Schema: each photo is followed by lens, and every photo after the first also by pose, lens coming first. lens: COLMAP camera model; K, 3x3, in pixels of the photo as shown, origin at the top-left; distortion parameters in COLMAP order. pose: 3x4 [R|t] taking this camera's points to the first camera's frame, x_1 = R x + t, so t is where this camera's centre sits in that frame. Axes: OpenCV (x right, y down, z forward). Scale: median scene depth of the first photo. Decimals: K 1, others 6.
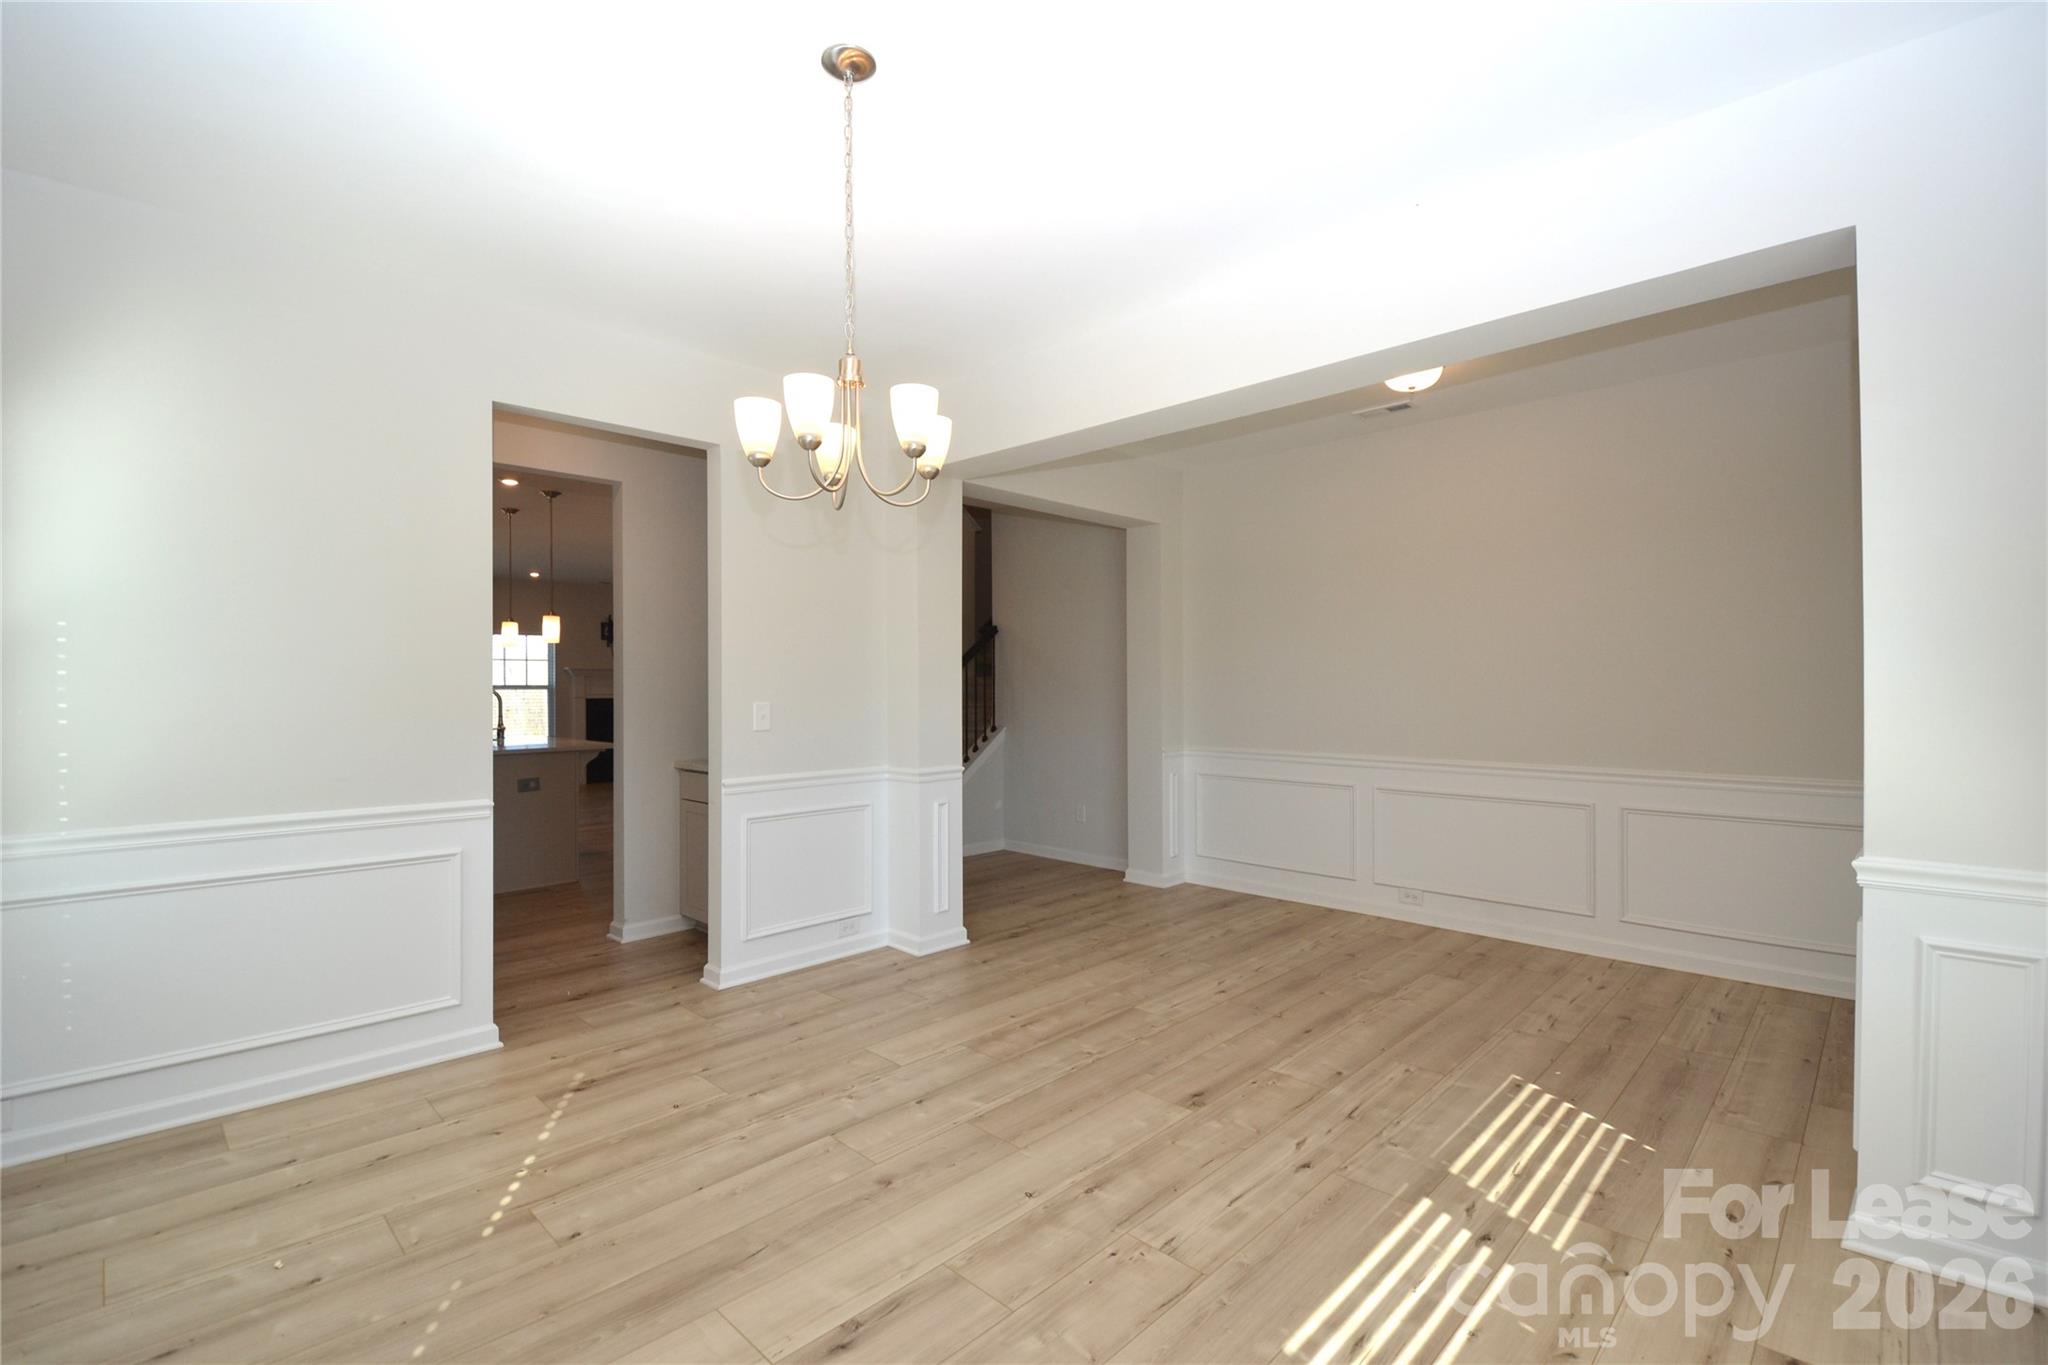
lens RADIAL K [[905.3, 0, 1018.0], [0, 905.3, 682.1], [0, 0, 1]] dist [0.020081, -0.026744]
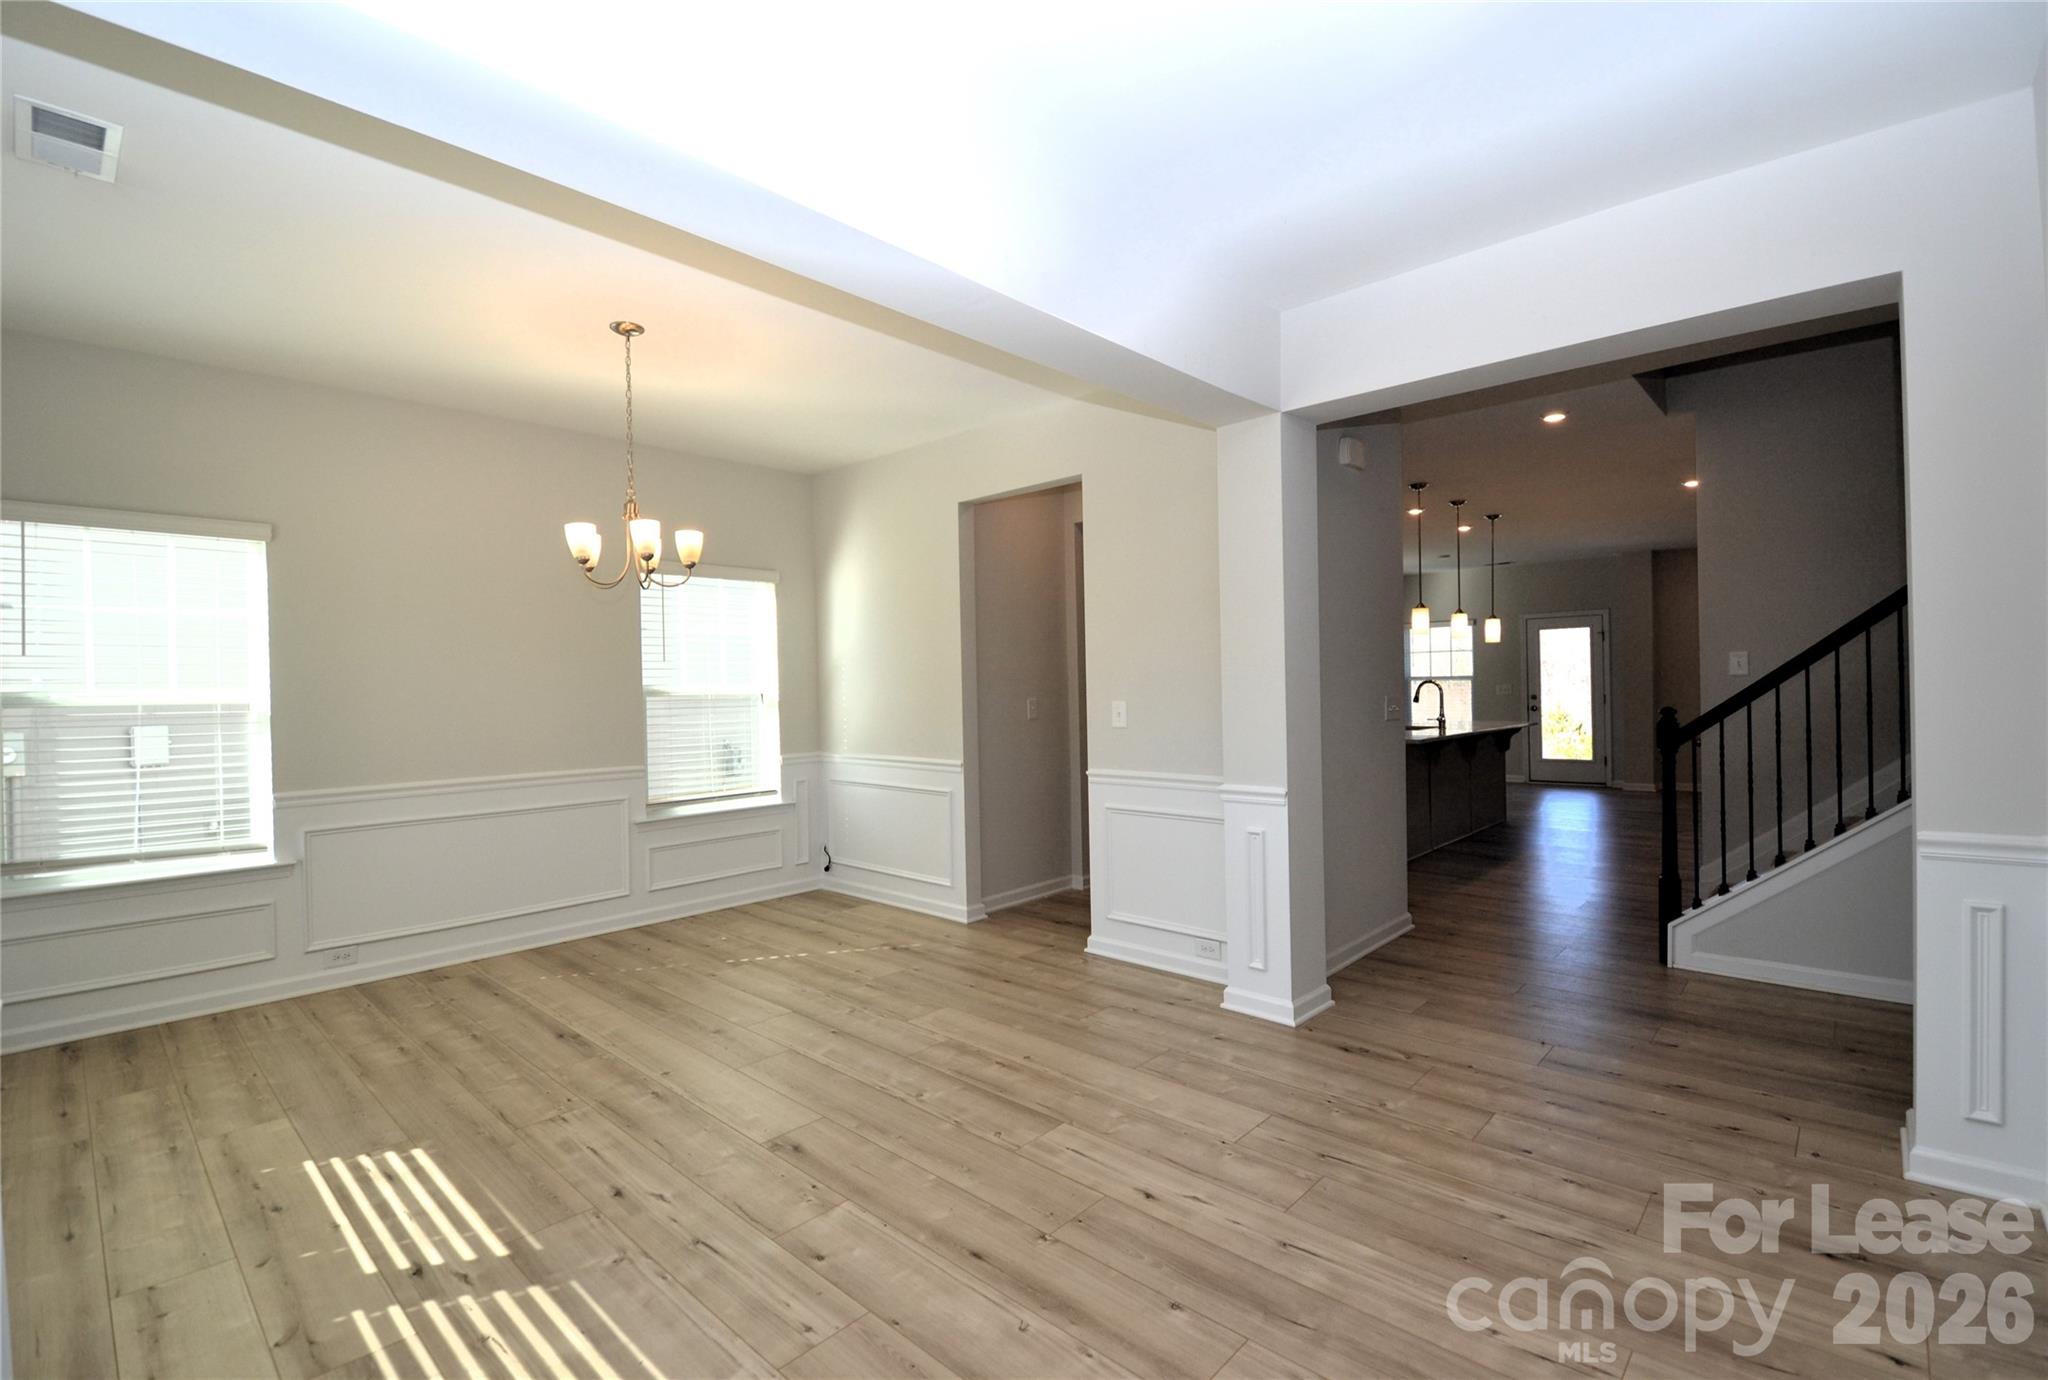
lens RADIAL K [[906.2, 0, 1000.5], [0, 906.2, 688.3], [0, 0, 1]] dist [0.009994, -0.017819]
pose [[0.016041, 0.006791, -0.999848, 1.107853], [0.023259, 0.999704, 0.007163, -0.004649], [0.999601, -0.023370, 0.015878, 1.207403]]
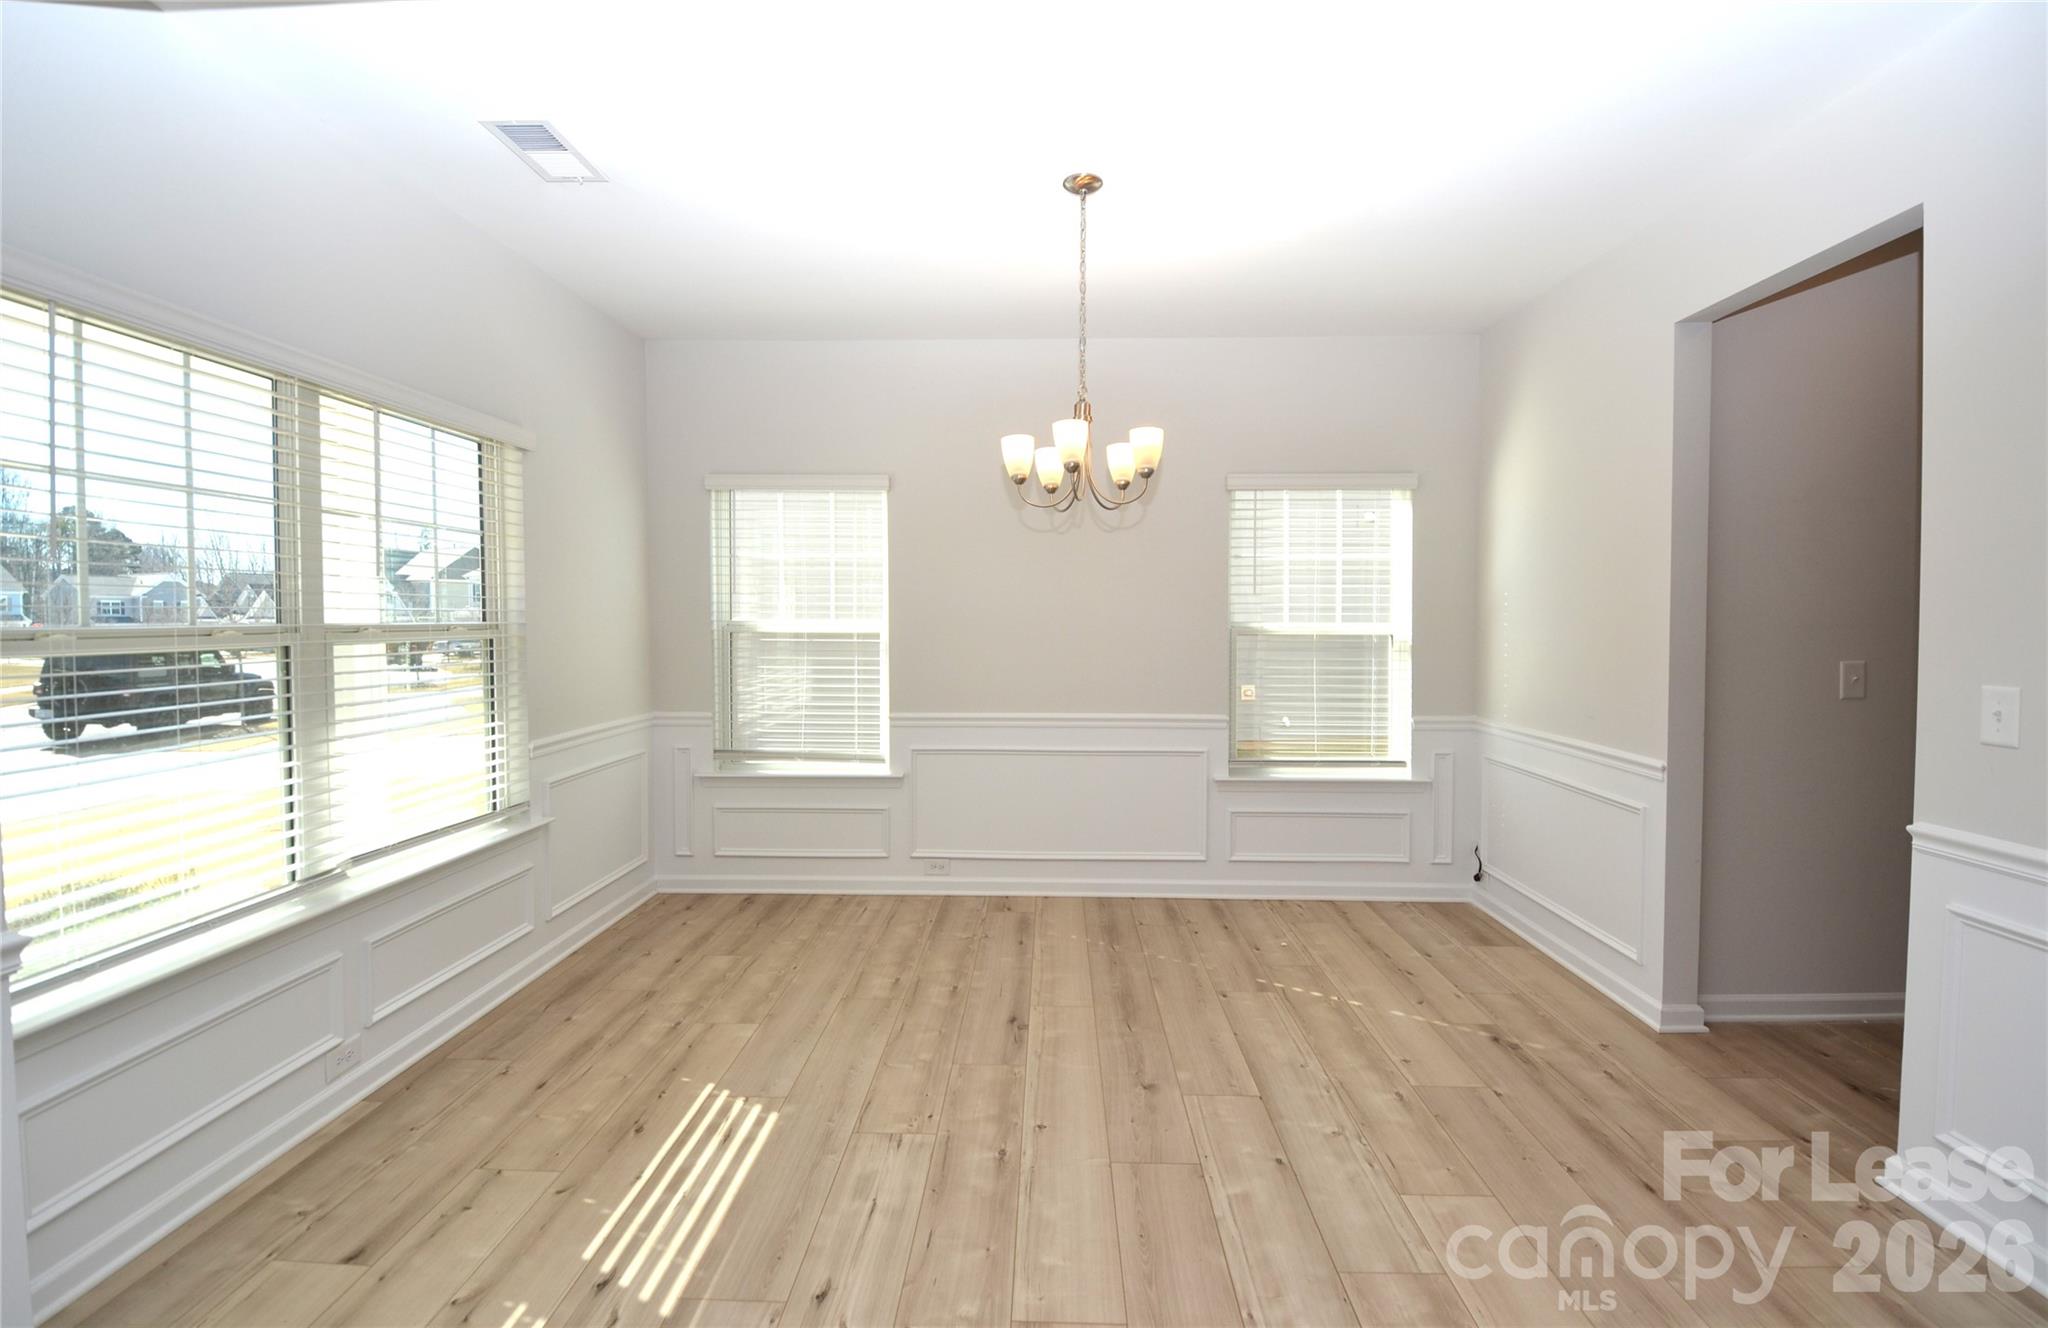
lens RADIAL K [[897.0, 0, 1025.5], [0, 897.0, 653.7], [0, 0, 1]] dist [0.023217, -0.030666]
pose [[-0.733227, 0.031444, -0.679257, 0.585676], [0.006304, 0.999202, 0.039450, -0.023448], [0.679955, 0.024643, -0.732840, 1.414920]]
